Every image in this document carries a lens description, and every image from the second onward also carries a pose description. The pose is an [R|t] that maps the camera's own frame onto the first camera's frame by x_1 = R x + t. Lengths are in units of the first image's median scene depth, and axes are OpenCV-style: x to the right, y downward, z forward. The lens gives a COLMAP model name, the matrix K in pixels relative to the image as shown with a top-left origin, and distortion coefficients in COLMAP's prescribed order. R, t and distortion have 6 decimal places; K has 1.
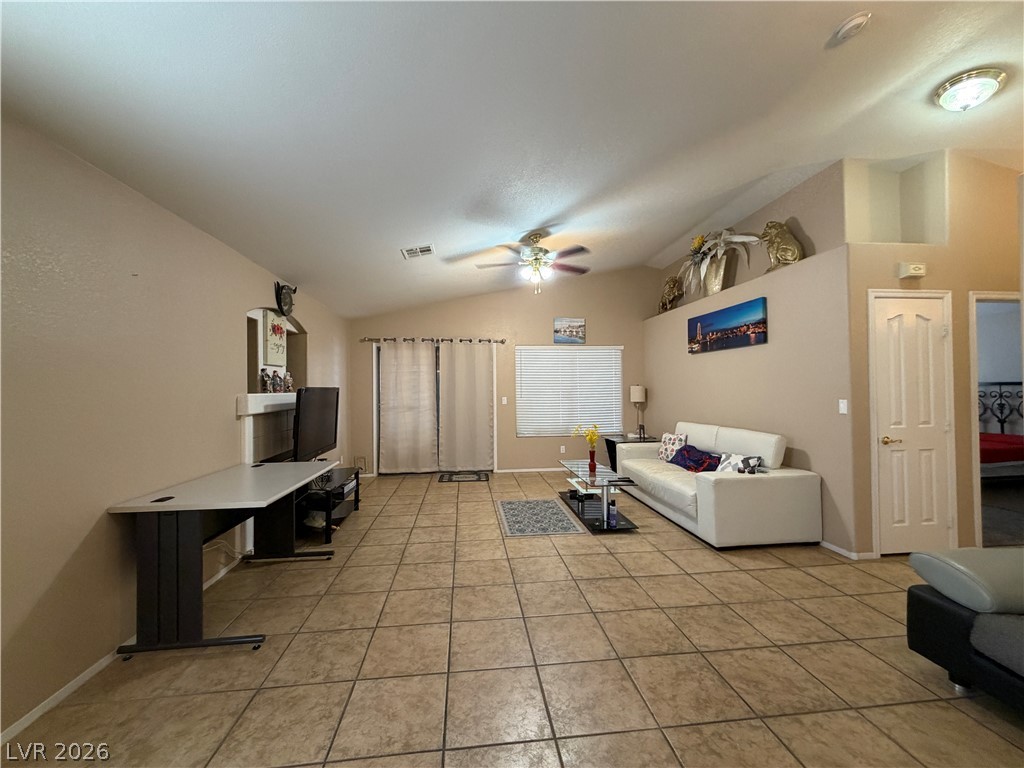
lens RADIAL K [[411.0, 0, 508.0], [0, 411.0, 384.6], [0, 0, 1]] dist [-0.002057, 0.000994]
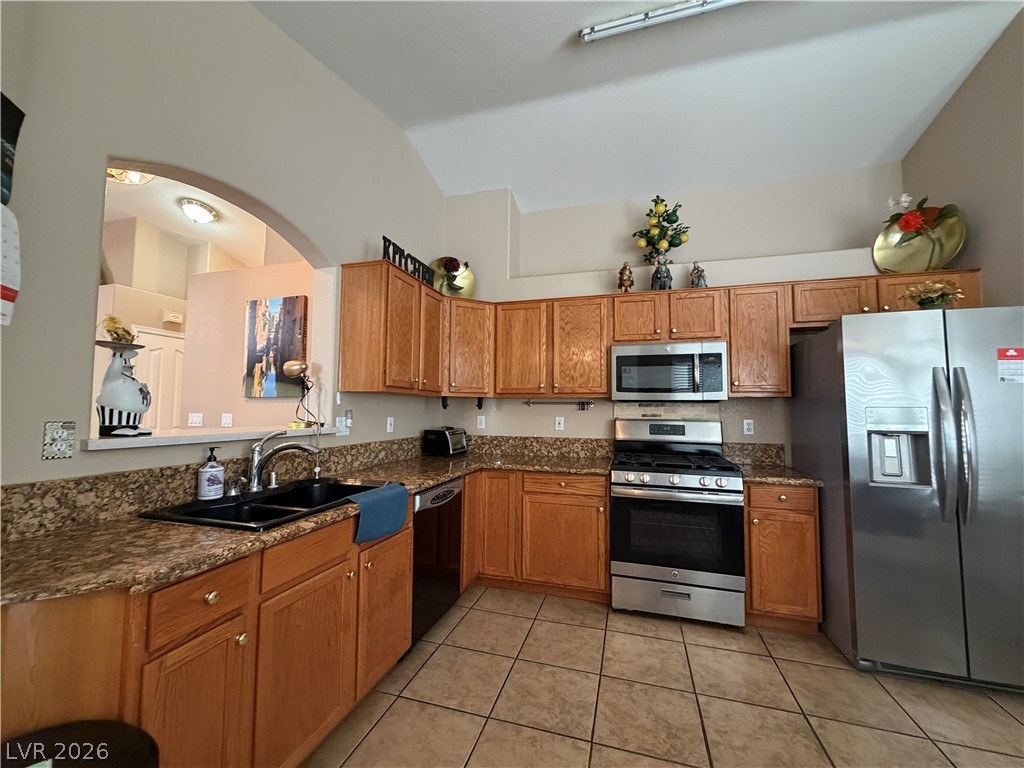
lens RADIAL K [[411.0, 0, 507.6], [0, 411.0, 383.3], [0, 0, 1]] dist [-0.002057, 0.000994]
pose [[0.388994, 0.070834, 0.918513, 0.133910], [-0.023011, 0.997476, -0.067178, 0.009276], [-0.920953, 0.004996, 0.389642, -0.487185]]
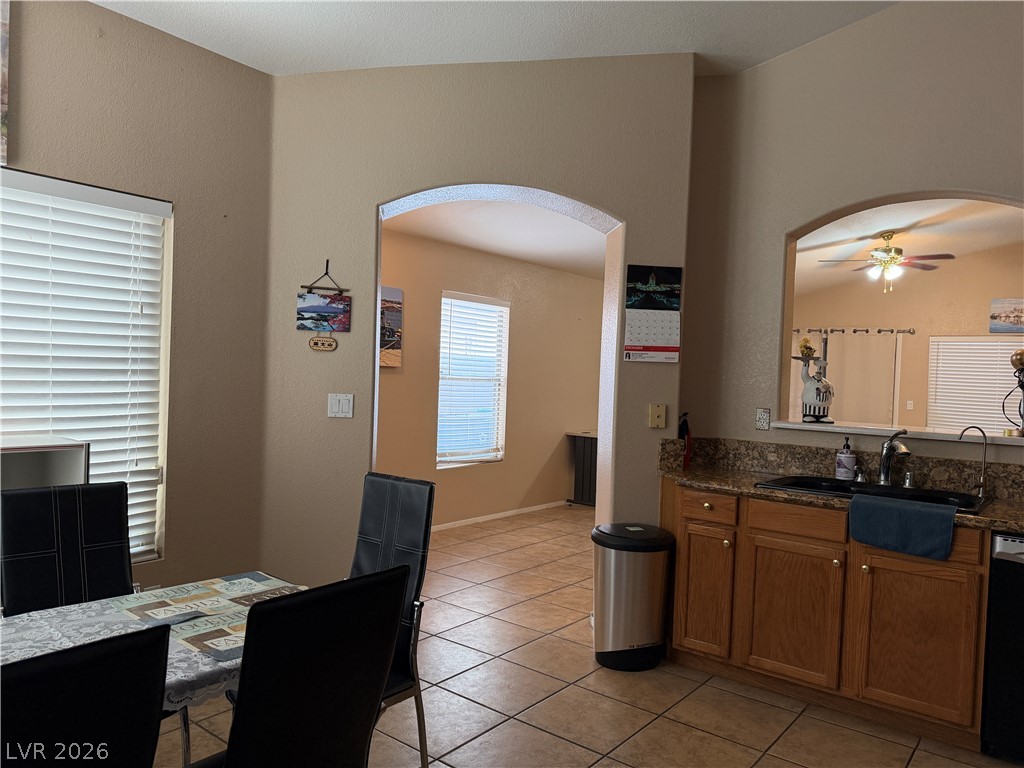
lens RADIAL K [[721.4, 0, 508.7], [0, 721.4, 387.0], [0, 0, 1]] dist [0.076599, -0.114104]
pose [[0.710976, 0.047631, -0.701601, 0.737723], [-0.036193, 0.998860, 0.031135, -0.020688], [0.702284, 0.003257, 0.711889, -0.968754]]
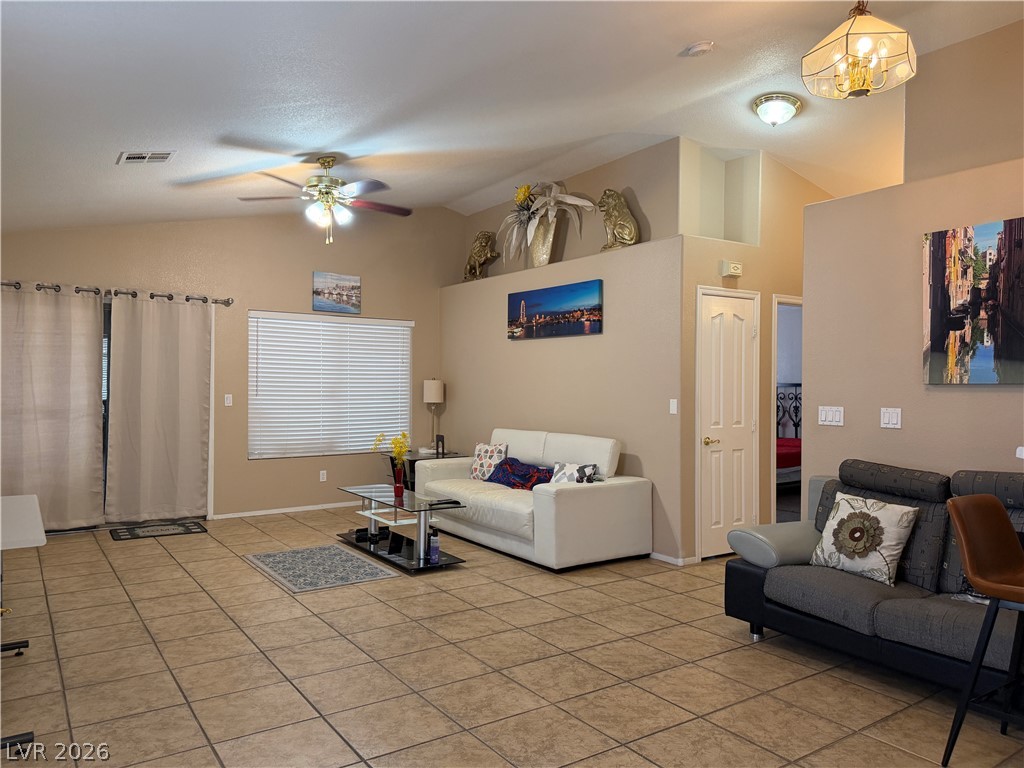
lens RADIAL K [[721.4, 0, 508.4], [0, 721.4, 384.7], [0, 0, 1]] dist [0.076599, -0.114104]
pose [[0.881016, 0.015954, 0.472817, -0.262289], [-0.021848, 0.999737, 0.006975, -0.000231], [-0.472581, -0.016475, 0.881133, -0.245390]]
